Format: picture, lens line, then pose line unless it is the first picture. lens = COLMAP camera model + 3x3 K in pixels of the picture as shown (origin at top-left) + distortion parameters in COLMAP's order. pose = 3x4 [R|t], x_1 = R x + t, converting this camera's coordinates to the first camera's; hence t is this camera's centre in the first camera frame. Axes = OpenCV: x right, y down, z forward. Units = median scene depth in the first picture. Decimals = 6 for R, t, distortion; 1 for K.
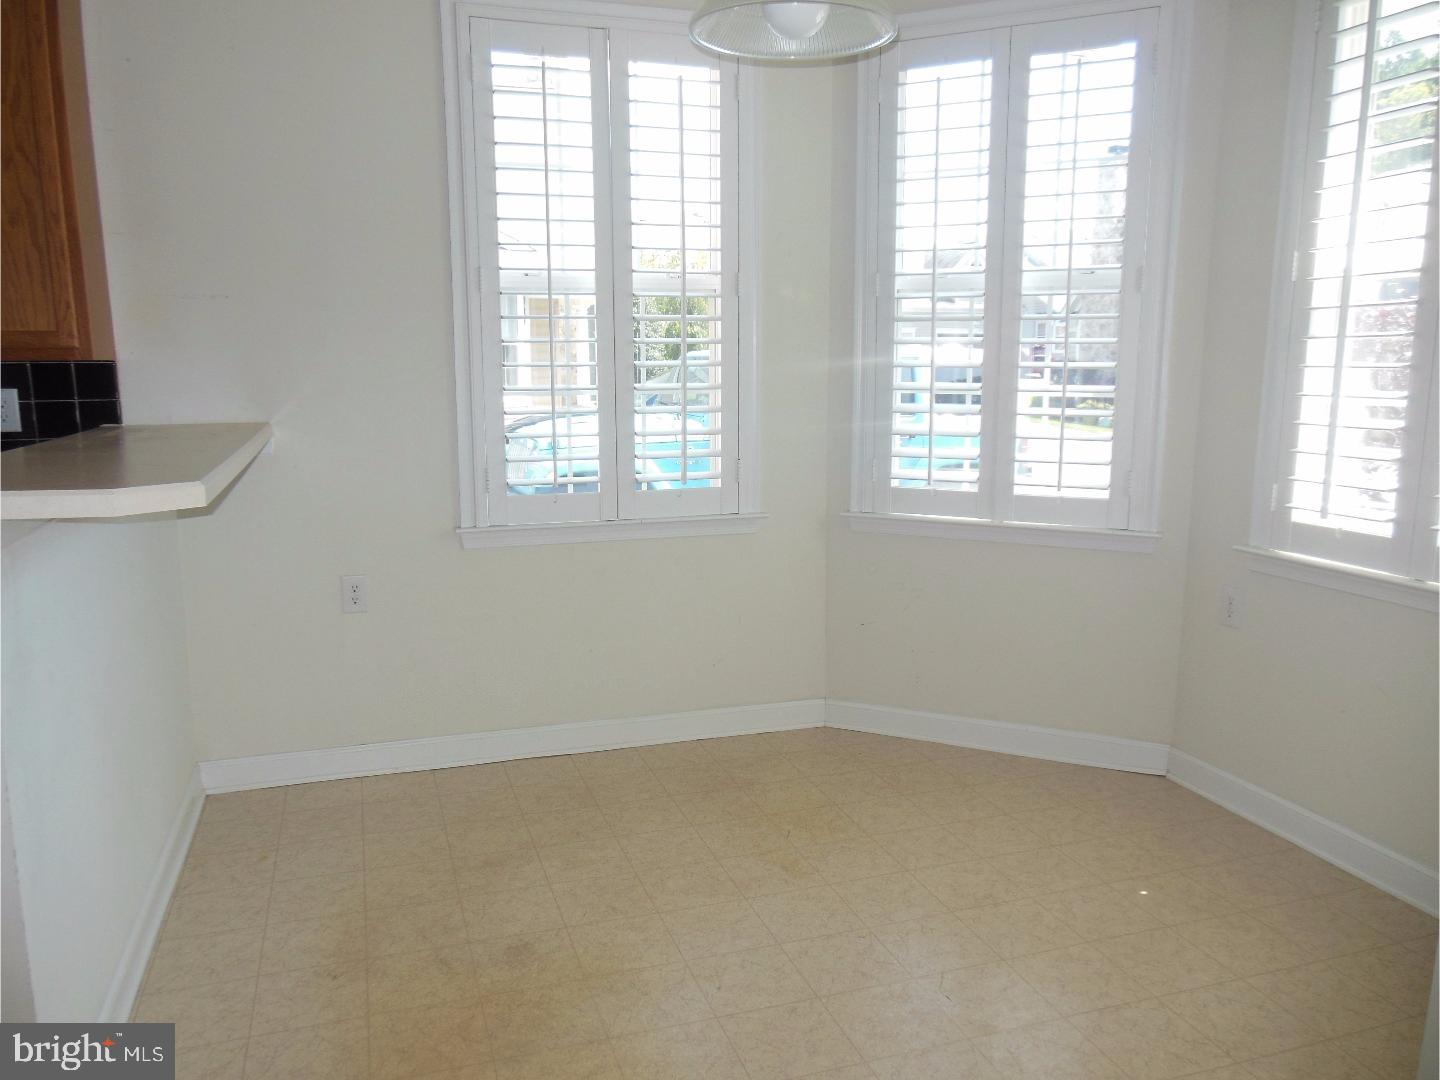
lens RADIAL K [[1064.8, 0, 720.0], [0, 1064.8, 540.0], [0, 0, 1]] dist [-0.079250, 0.067358]
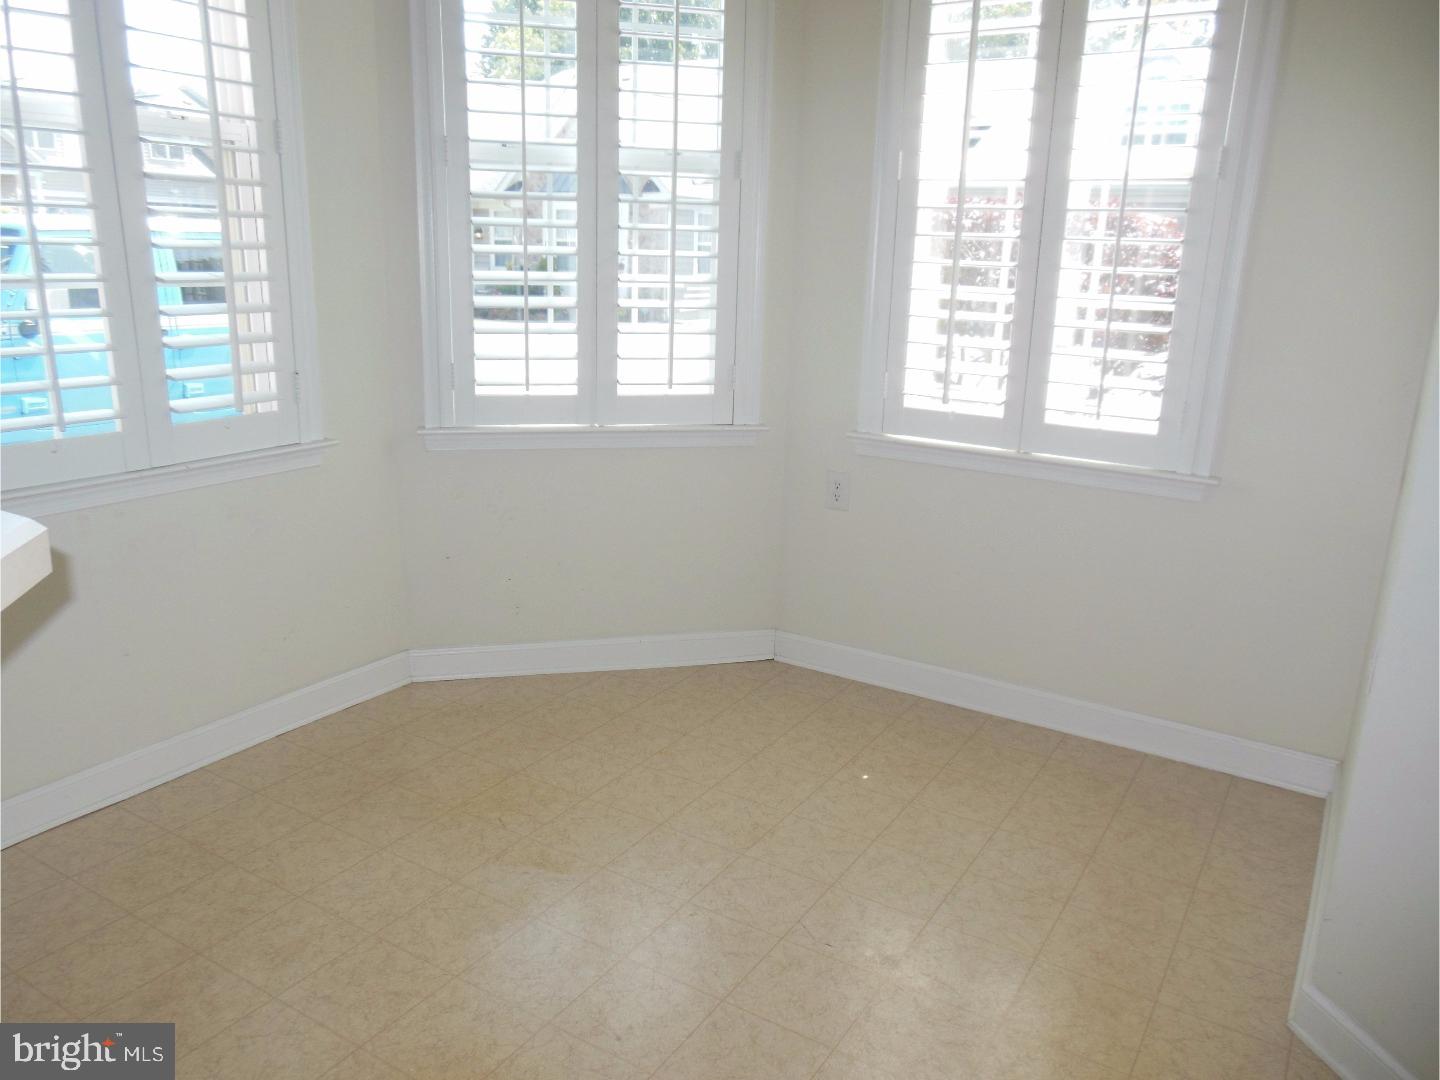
lens RADIAL K [[1064.8, 0, 720.0], [0, 1064.8, 540.0], [0, 0, 1]] dist [-0.079250, 0.067358]
pose [[0.767714, -0.144541, 0.624278, -0.262413], [0.075076, 0.987807, 0.136384, -0.039894], [-0.636379, -0.057835, 0.769205, 0.234306]]
